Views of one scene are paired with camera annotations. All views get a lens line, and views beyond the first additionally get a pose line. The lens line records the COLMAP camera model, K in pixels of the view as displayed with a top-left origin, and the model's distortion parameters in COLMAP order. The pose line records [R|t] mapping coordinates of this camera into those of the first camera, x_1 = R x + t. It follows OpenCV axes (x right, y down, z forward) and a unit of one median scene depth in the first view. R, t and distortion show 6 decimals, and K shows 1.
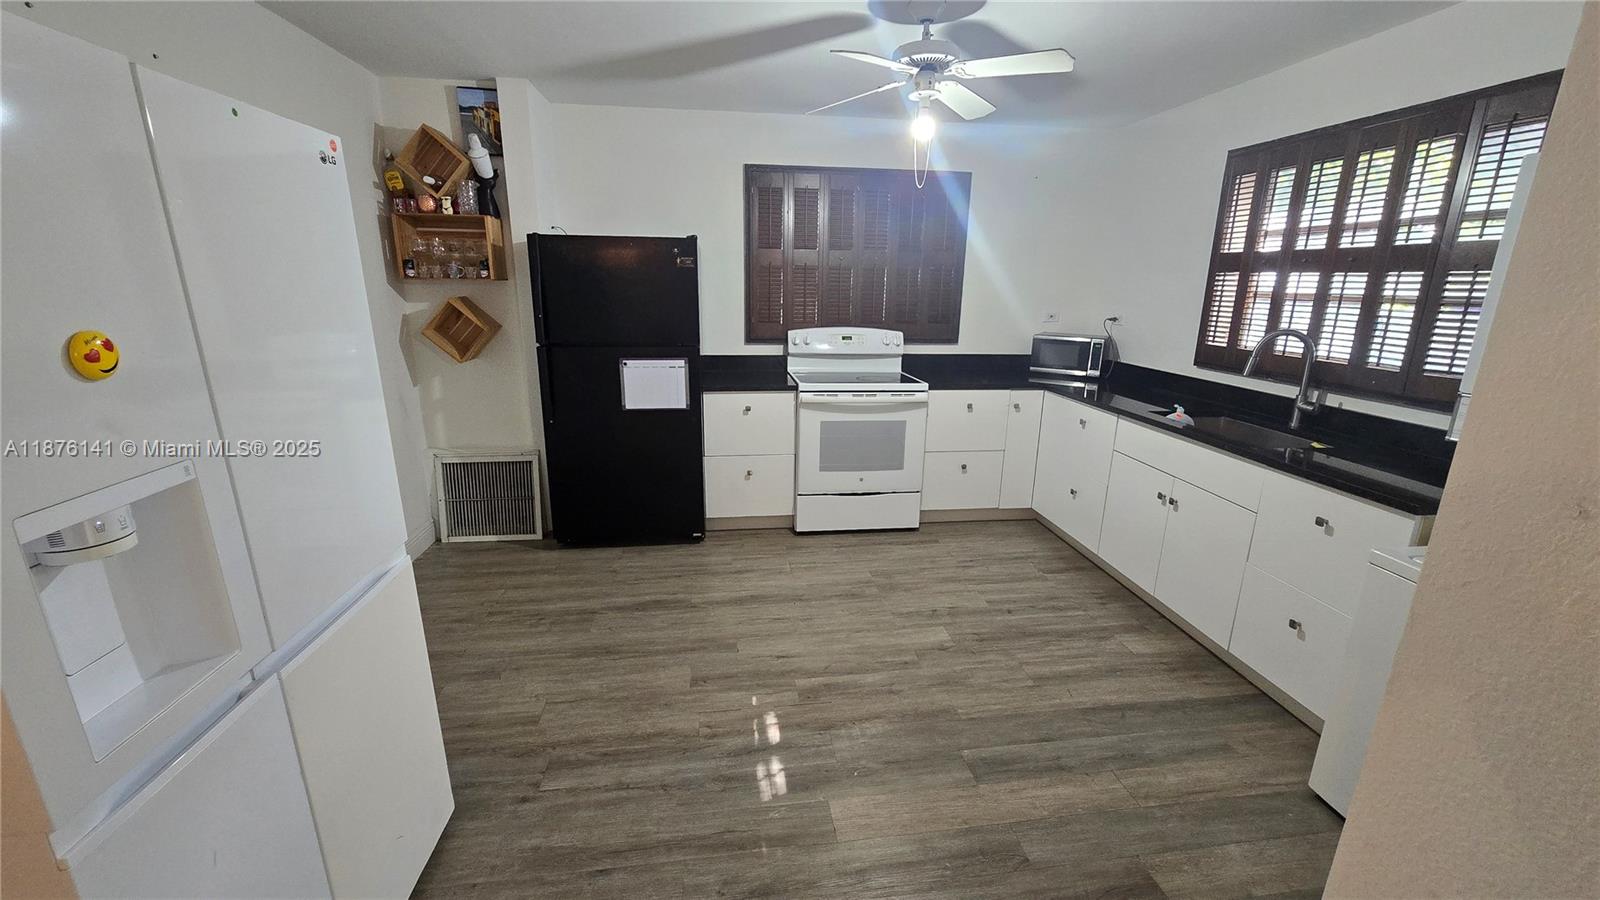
lens RADIAL K [[657.9, 0, 805.1], [0, 657.9, 456.3], [0, 0, 1]] dist [-0.002578, 0.002706]
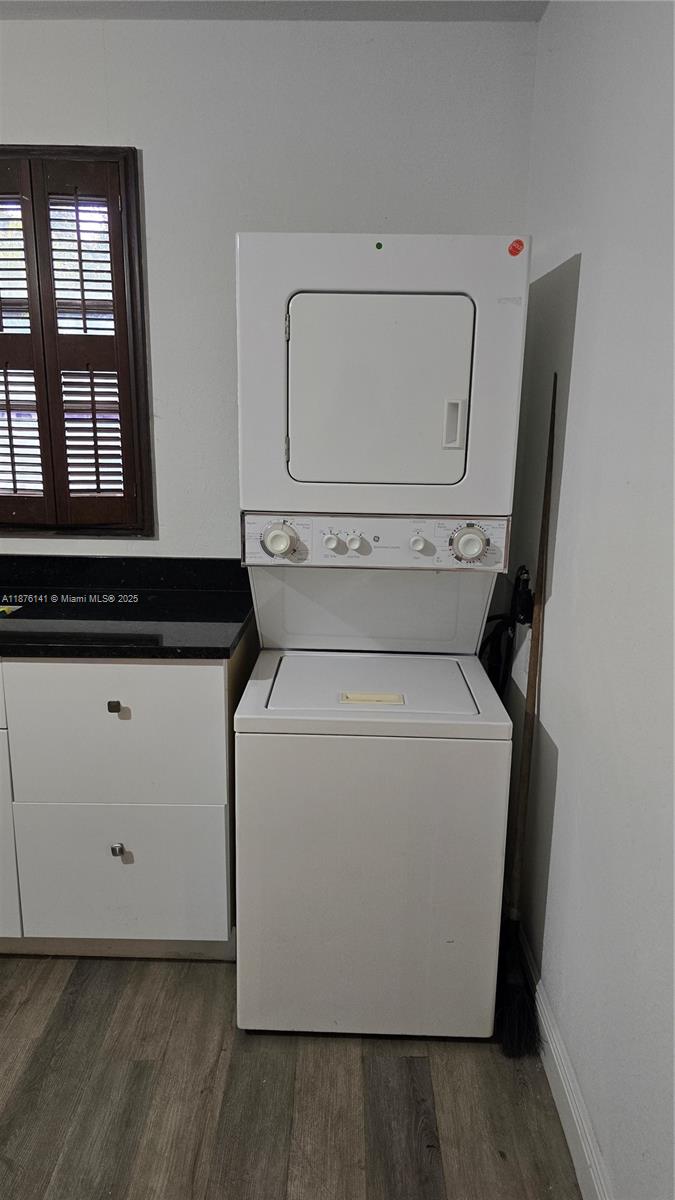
lens RADIAL K [[819.3, 0, 335.7], [0, 819.3, 597.0], [0, 0, 1]] dist [0.059831, -0.047880]
pose [[0.149061, -0.247202, 0.957430, -0.026169], [0.246126, 0.947049, 0.206203, -0.119661], [-0.957707, 0.204912, 0.202011, 0.439554]]
